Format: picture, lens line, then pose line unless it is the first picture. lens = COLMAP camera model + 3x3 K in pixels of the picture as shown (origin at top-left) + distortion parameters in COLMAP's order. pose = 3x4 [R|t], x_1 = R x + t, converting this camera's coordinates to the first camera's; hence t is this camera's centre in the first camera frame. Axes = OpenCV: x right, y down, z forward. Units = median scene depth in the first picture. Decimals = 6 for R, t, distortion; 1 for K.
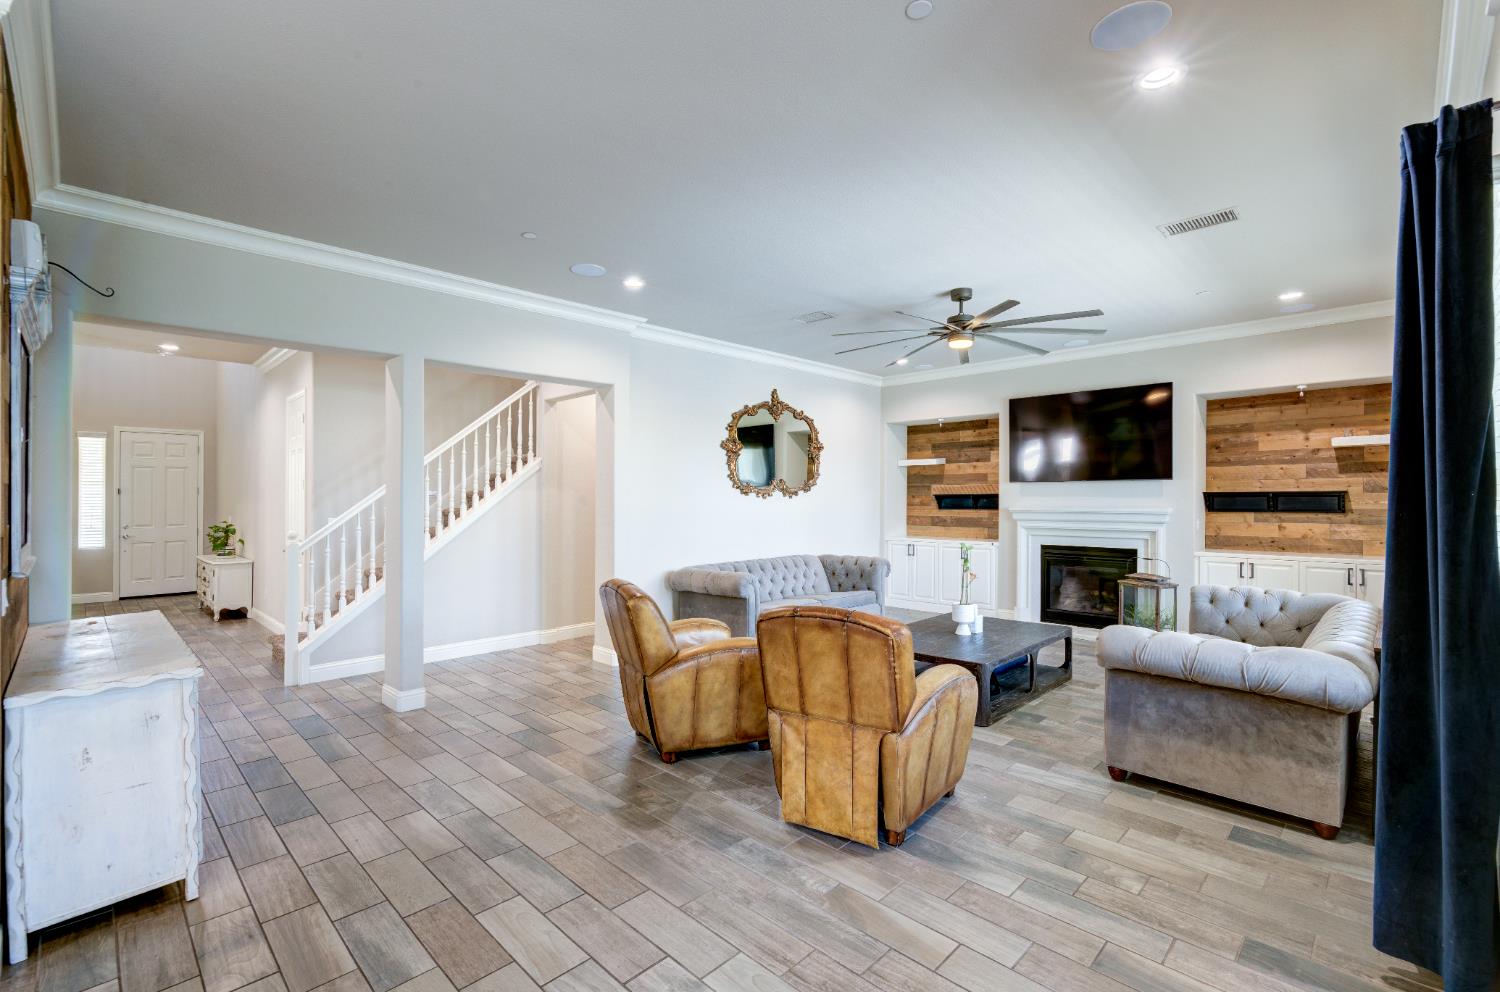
lens RADIAL K [[661.0, 0, 744.4], [0, 661.0, 493.1], [0, 0, 1]] dist [-0.002585, -0.000141]
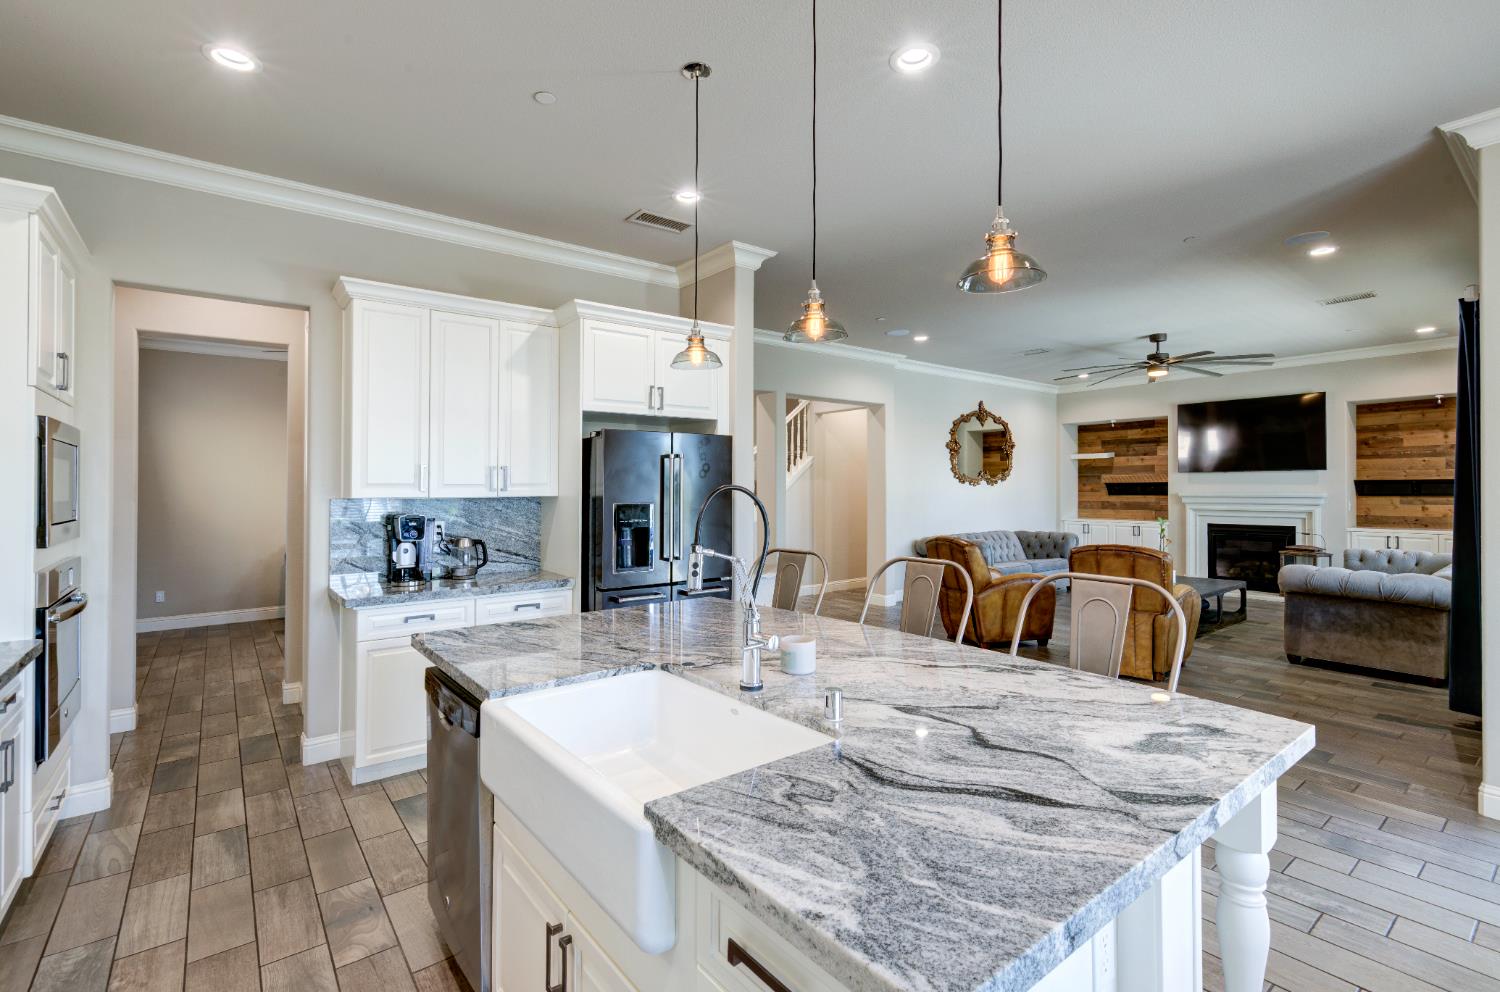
lens RADIAL K [[672.6, 0, 747.5], [0, 672.6, 477.1], [0, 0, 1]] dist [0.011118, -0.007473]
pose [[0.991962, -0.003575, -0.126486, -0.271093], [0.002415, 0.999954, -0.009323, 0.002005], [0.126514, 0.008943, 0.991925, -0.397104]]
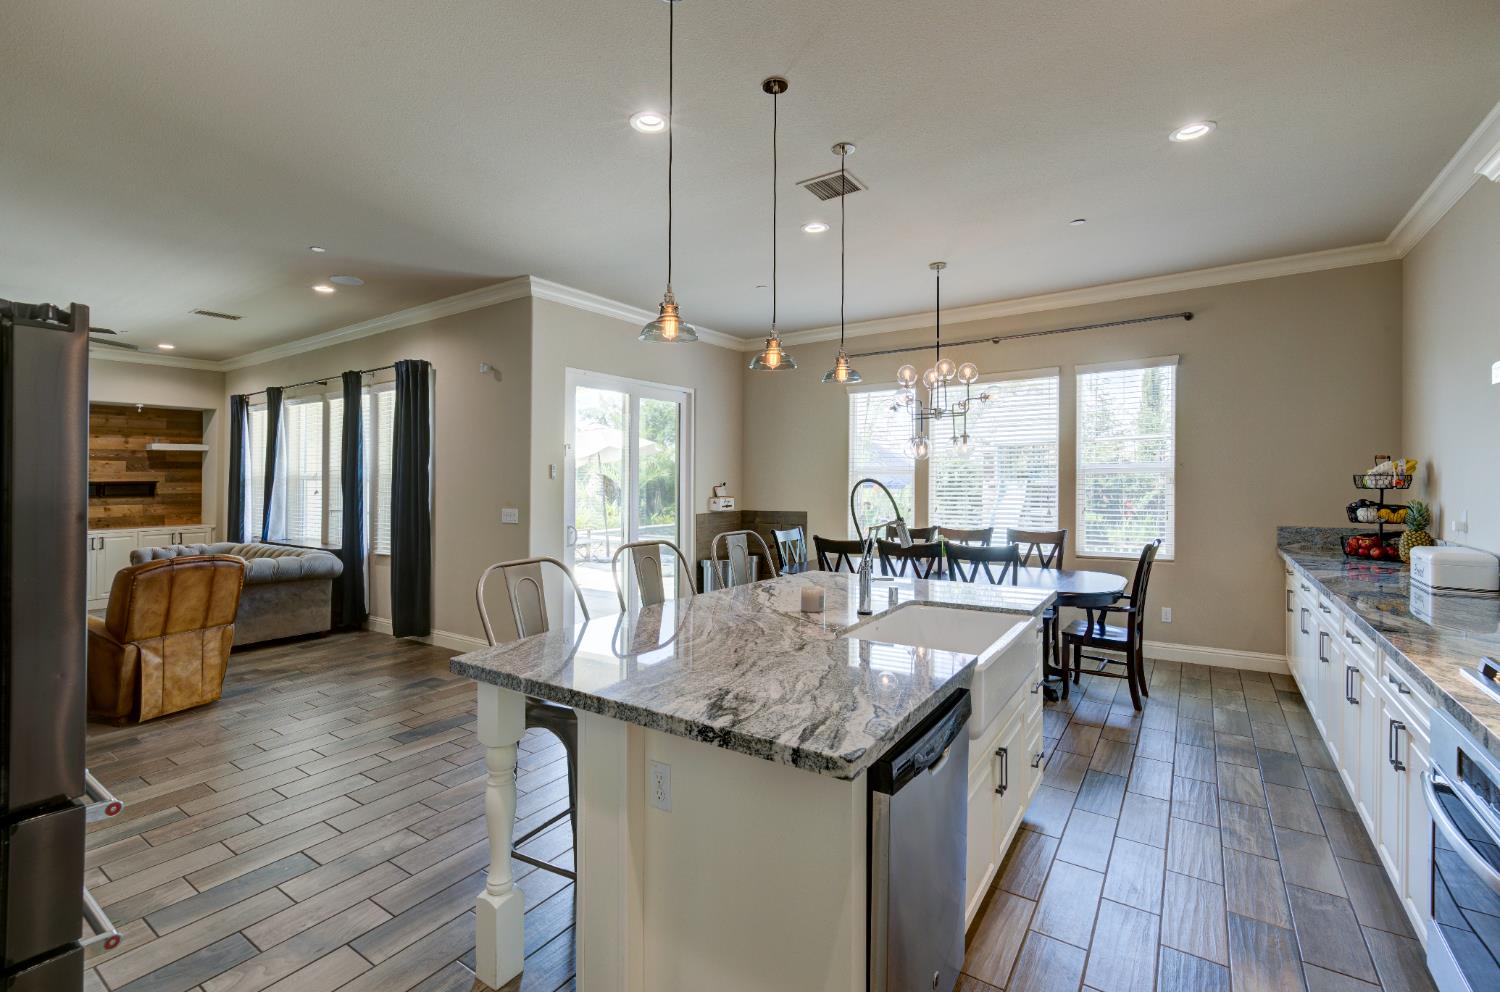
lens RADIAL K [[672.6, 0, 747.5], [0, 672.6, 477.1], [0, 0, 1]] dist [0.011118, -0.007473]
pose [[-0.183506, 0.007438, 0.982990, -0.694040], [0.004772, 0.999966, -0.006676, 0.003790], [-0.983007, 0.003466, -0.183535, 0.011998]]
